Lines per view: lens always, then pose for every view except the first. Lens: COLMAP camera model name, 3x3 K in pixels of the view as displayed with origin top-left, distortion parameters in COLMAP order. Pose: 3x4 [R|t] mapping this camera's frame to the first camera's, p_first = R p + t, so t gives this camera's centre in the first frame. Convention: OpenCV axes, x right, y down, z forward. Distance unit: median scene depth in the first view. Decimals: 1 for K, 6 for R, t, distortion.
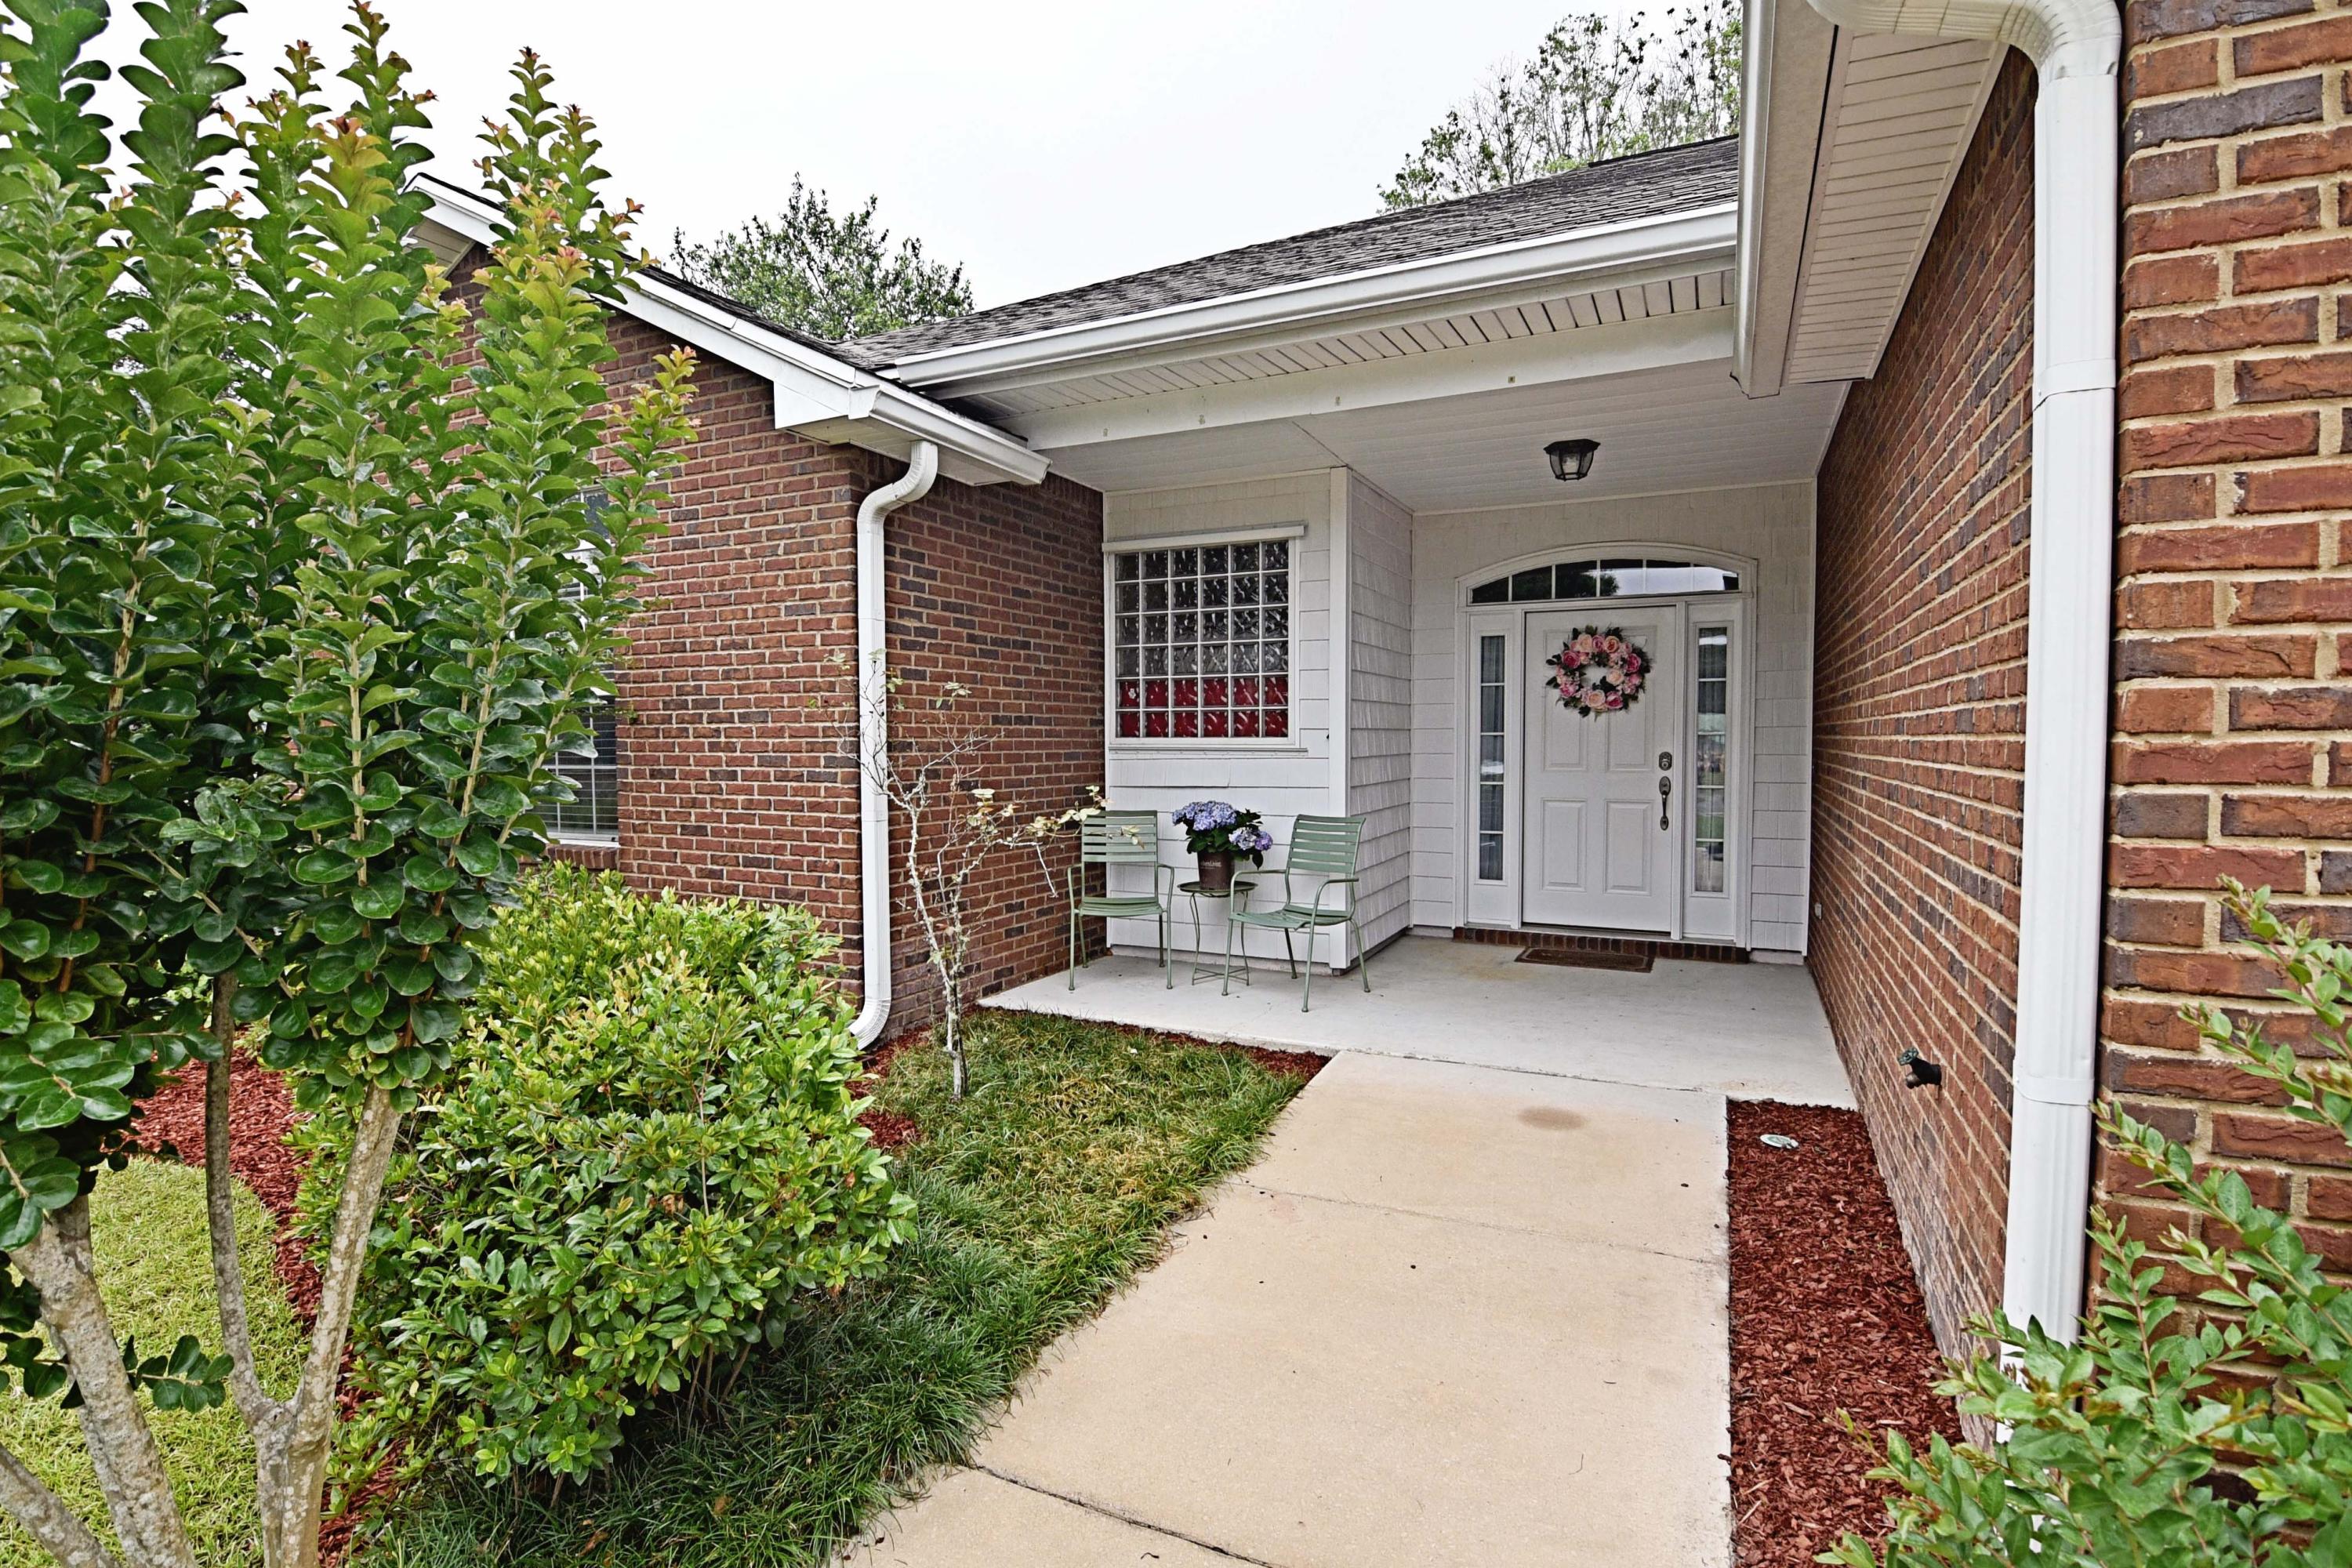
lens RADIAL K [[1137.4, 0, 1190.5], [0, 1137.4, 780.2], [0, 0, 1]] dist [-0.008392, -0.008826]
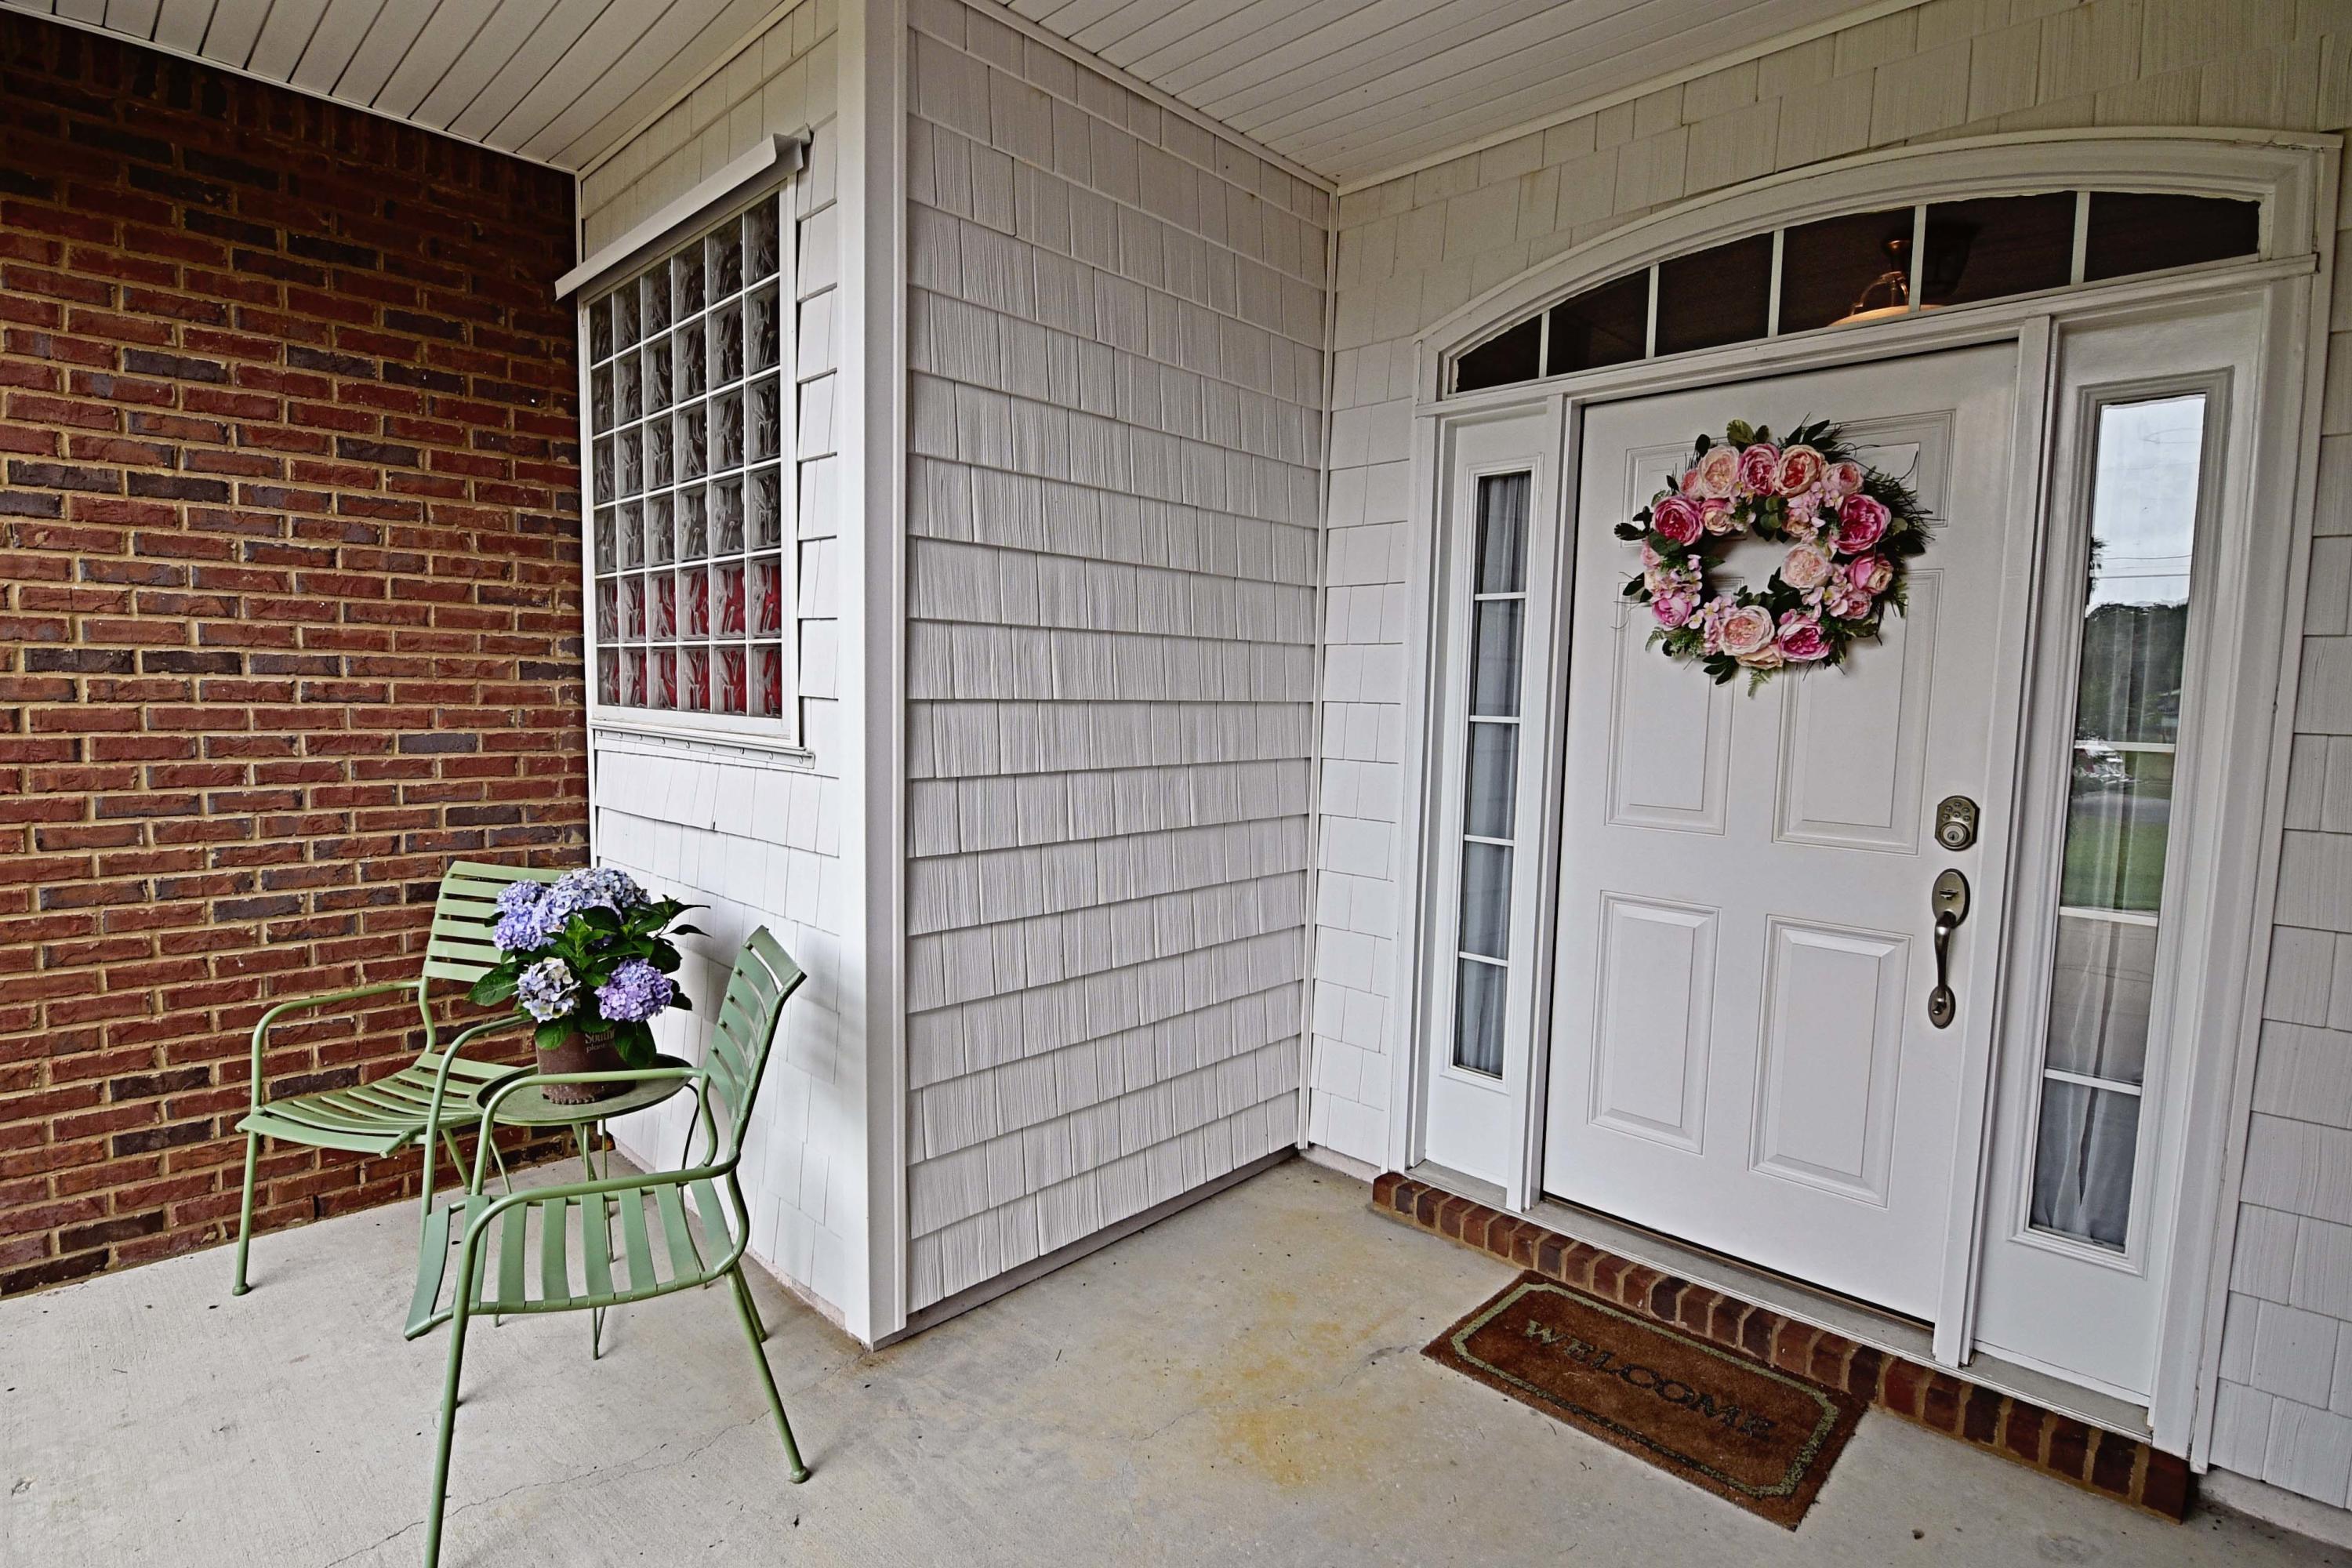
lens RADIAL K [[1137.4, 0, 1192.7], [0, 1137.4, 790.0], [0, 0, 1]] dist [-0.008392, -0.008826]
pose [[0.947666, 0.052353, -0.314943, 0.308758], [-0.037128, 0.997842, 0.054151, -0.035791], [0.317098, -0.039624, 0.947565, 0.614599]]
